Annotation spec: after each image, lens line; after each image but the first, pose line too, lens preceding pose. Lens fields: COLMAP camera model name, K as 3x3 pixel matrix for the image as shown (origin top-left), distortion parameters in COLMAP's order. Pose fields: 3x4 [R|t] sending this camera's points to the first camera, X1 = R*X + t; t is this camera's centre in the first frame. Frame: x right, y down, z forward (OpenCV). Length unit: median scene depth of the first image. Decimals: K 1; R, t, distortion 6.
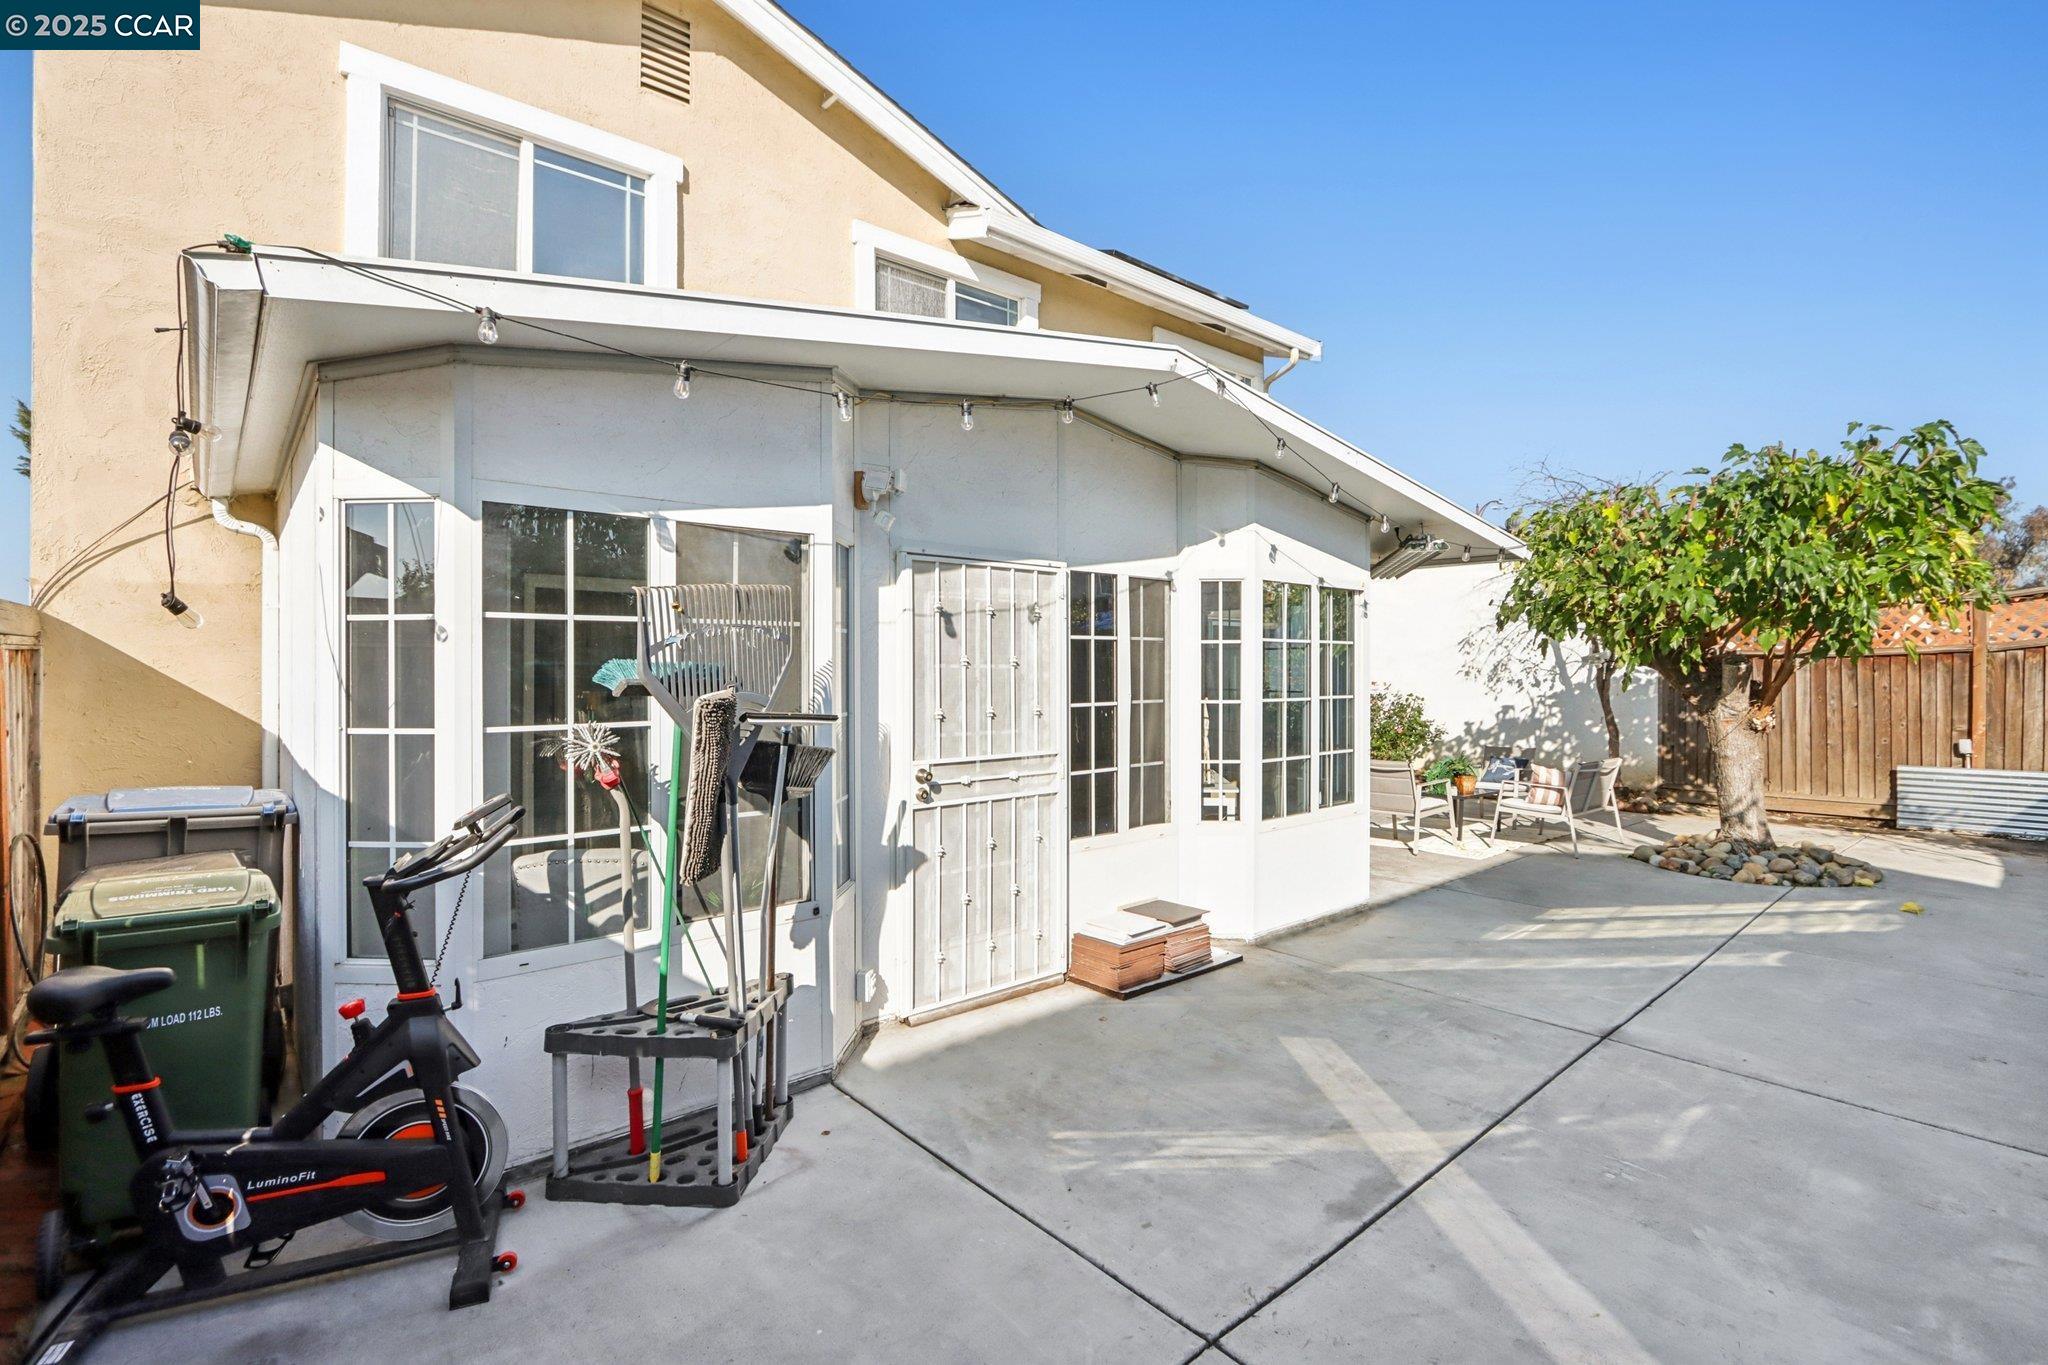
lens RADIAL K [[949.3, 0, 1023.4], [0, 949.3, 675.5], [0, 0, 1]] dist [-0.016682, 0.003446]
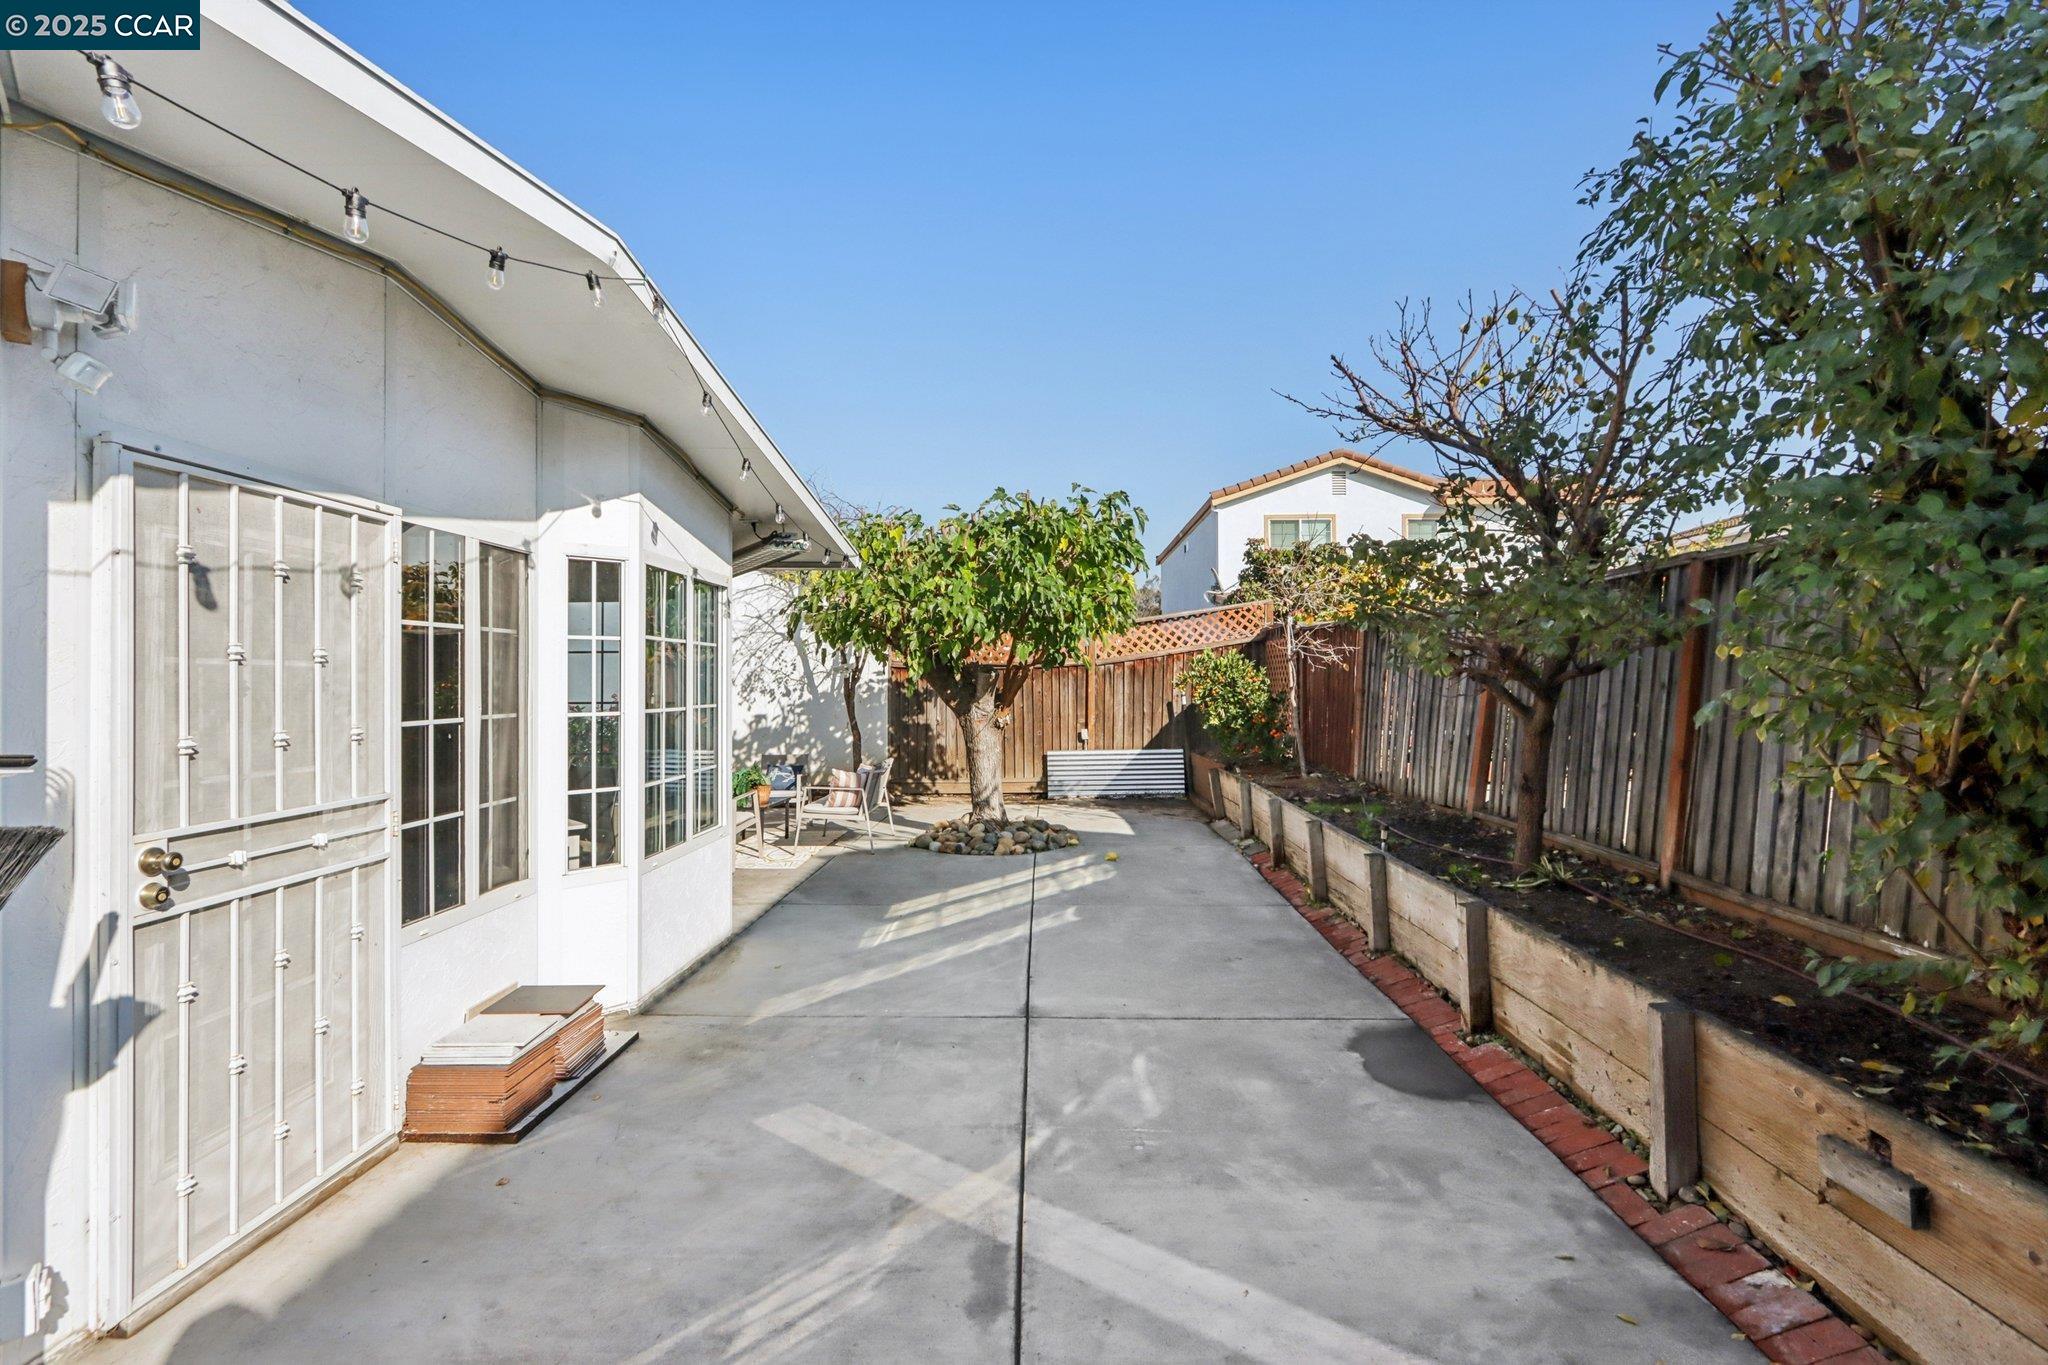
lens RADIAL K [[949.3, 0, 1030.5], [0, 949.3, 672.3], [0, 0, 1]] dist [-0.016682, 0.003446]
pose [[0.664088, 0.005406, 0.747635, -0.150336], [0.009242, 0.999838, -0.015439, 0.009309], [-0.747597, 0.017163, 0.663931, 0.229884]]
